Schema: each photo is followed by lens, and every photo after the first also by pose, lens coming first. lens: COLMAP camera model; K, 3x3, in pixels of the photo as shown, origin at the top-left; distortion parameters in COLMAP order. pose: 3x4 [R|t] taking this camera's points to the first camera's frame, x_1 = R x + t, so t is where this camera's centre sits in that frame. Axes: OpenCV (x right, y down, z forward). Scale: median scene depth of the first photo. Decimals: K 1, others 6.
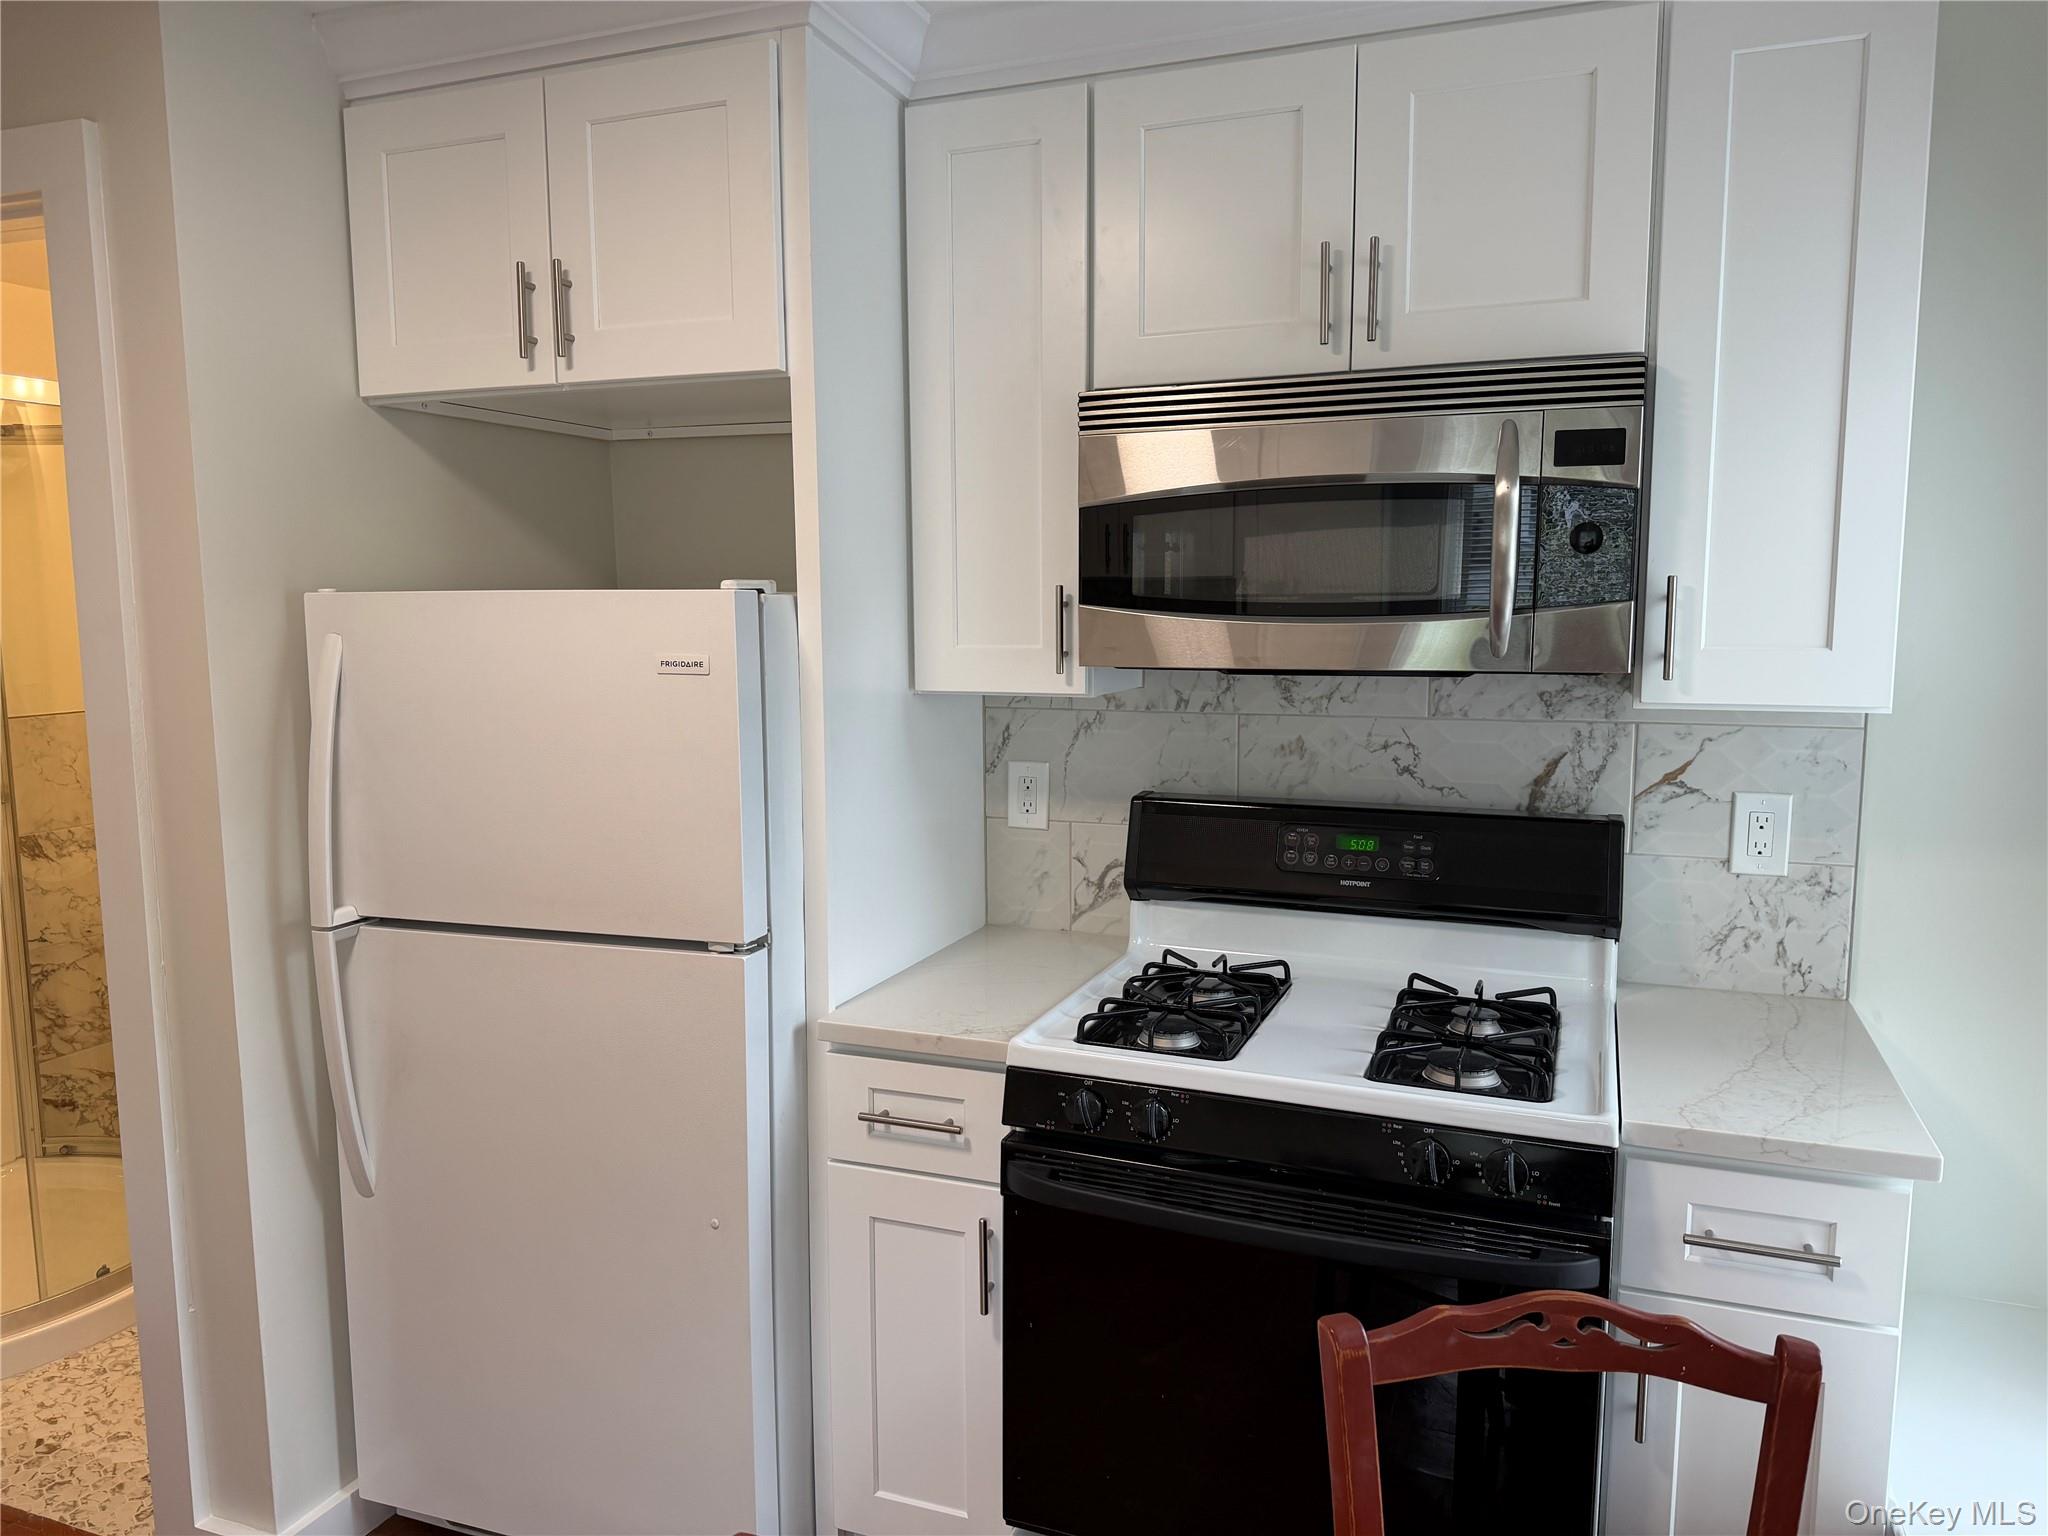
lens RADIAL K [[1444.2, 0, 1032.4], [0, 1444.2, 782.3], [0, 0, 1]] dist [0.062193, -0.000174]
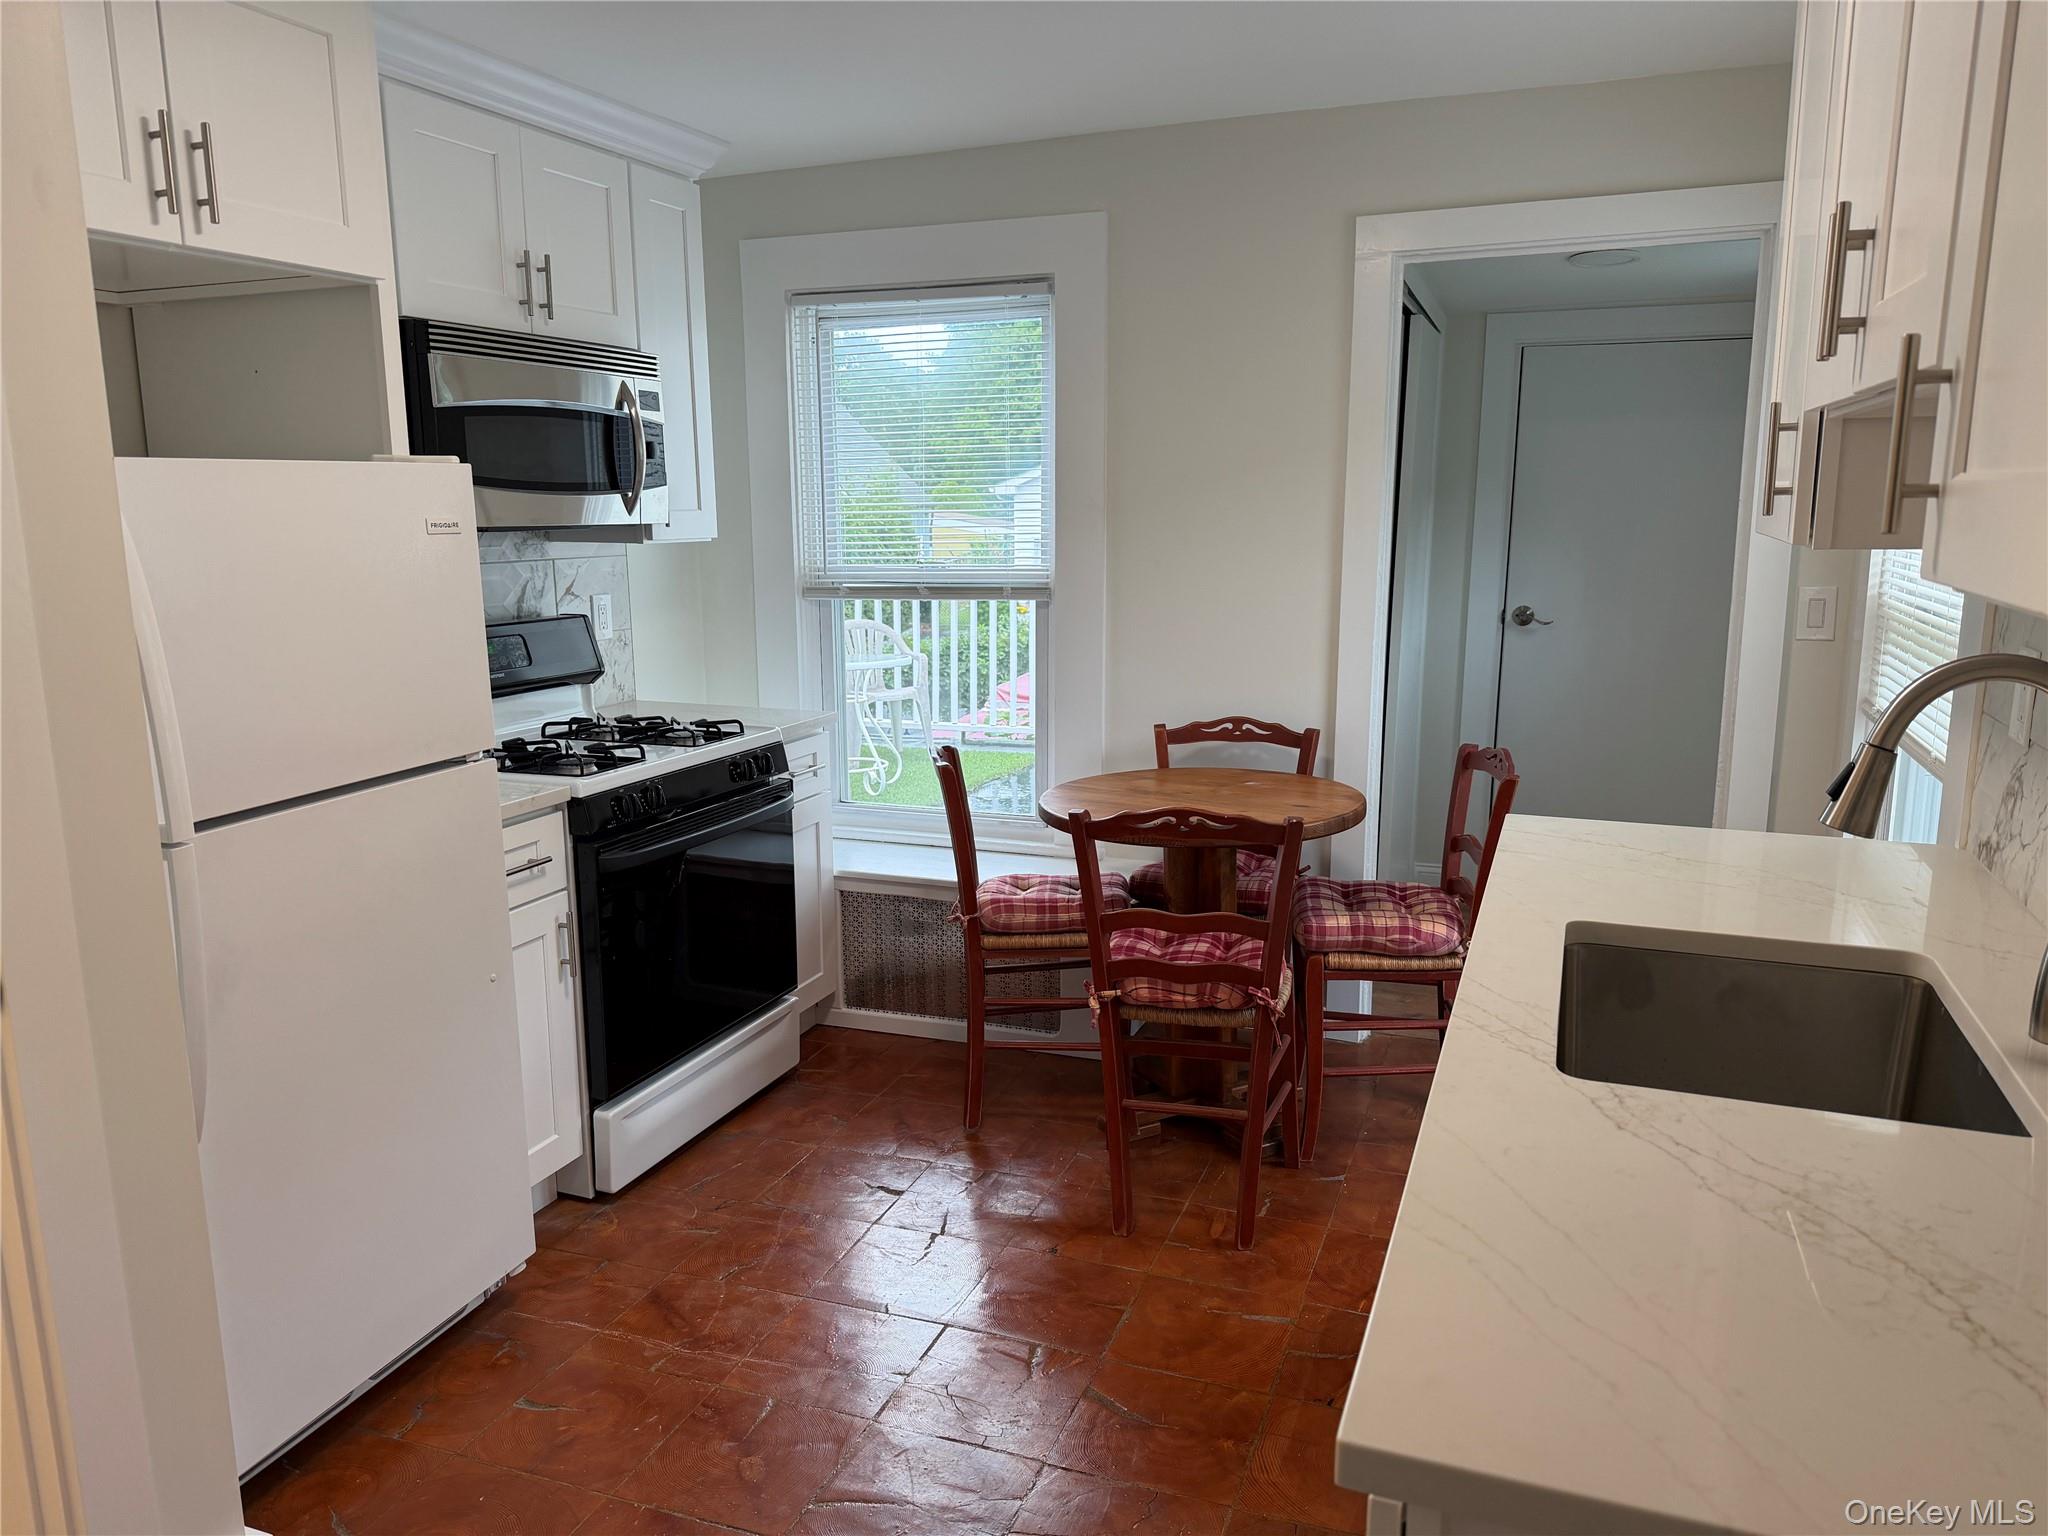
lens RADIAL K [[1478.8, 0, 1022.7], [0, 1478.8, 768.5], [0, 0, 1]] dist [0.002031, 0.000773]
pose [[0.009076, -0.175044, 0.984519, -1.432742], [0.125839, 0.976932, 0.172535, -0.033851], [-0.992009, 0.122325, 0.030894, 0.486778]]
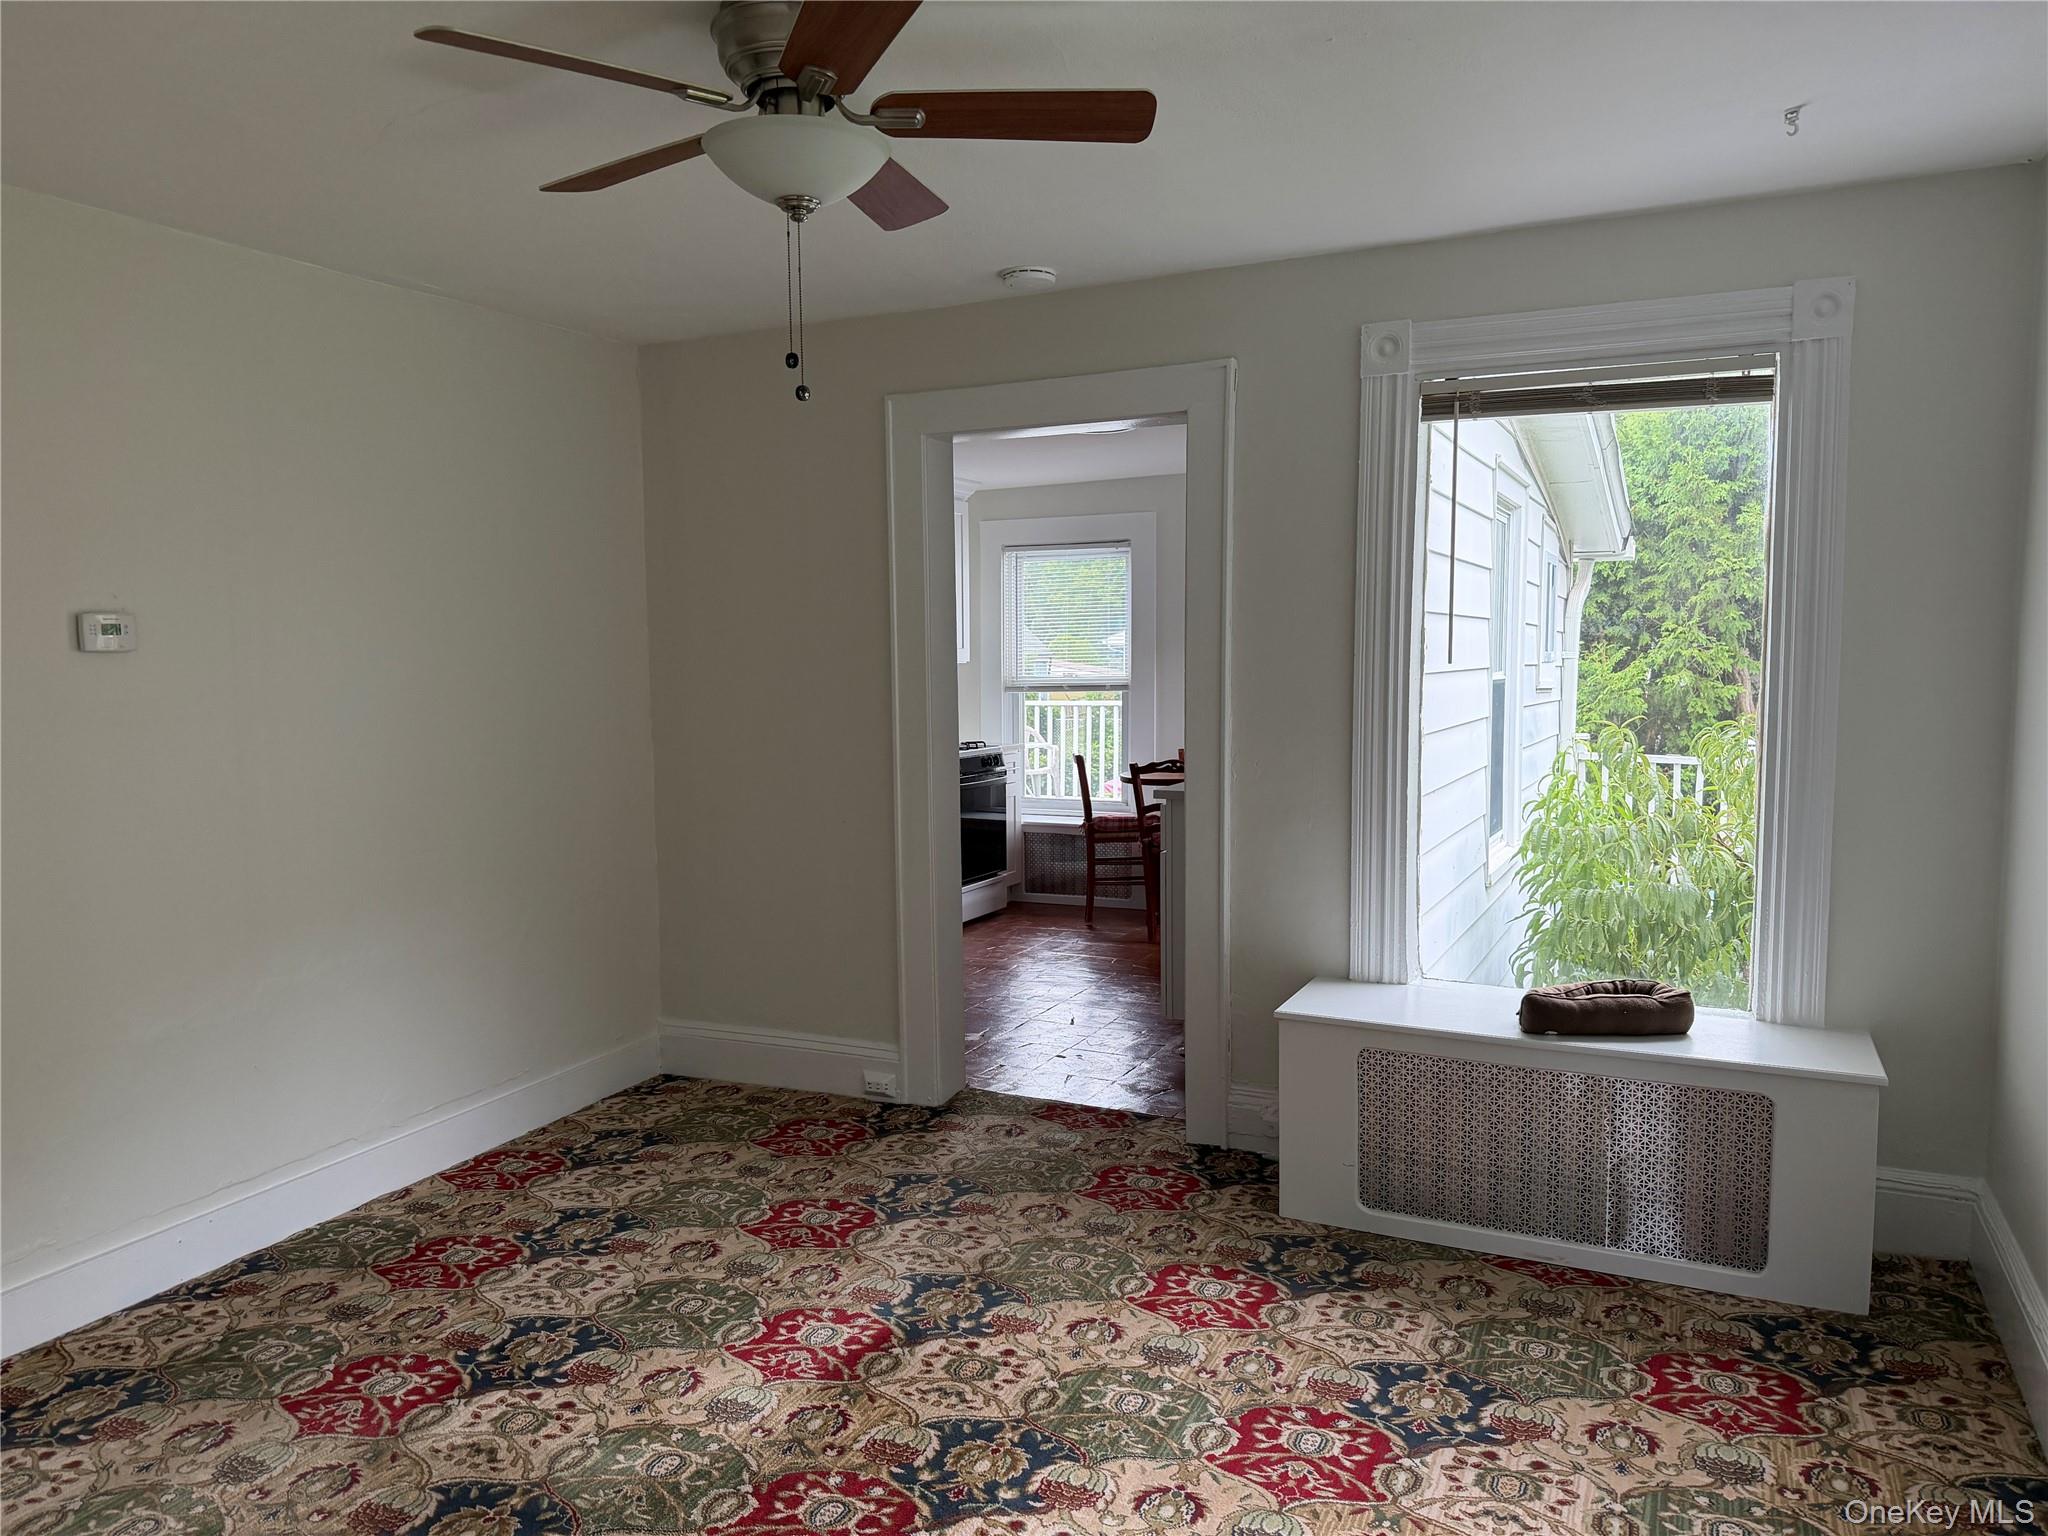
lens RADIAL K [[1444.2, 0, 1032.4], [0, 1444.2, 782.3], [0, 0, 1]] dist [0.062193, -0.000174]
pose [[0.075772, -0.085961, 0.993413, -3.503409], [0.126451, 0.989062, 0.075940, 0.006028], [-0.989075, 0.119864, 0.085814, 0.431316]]
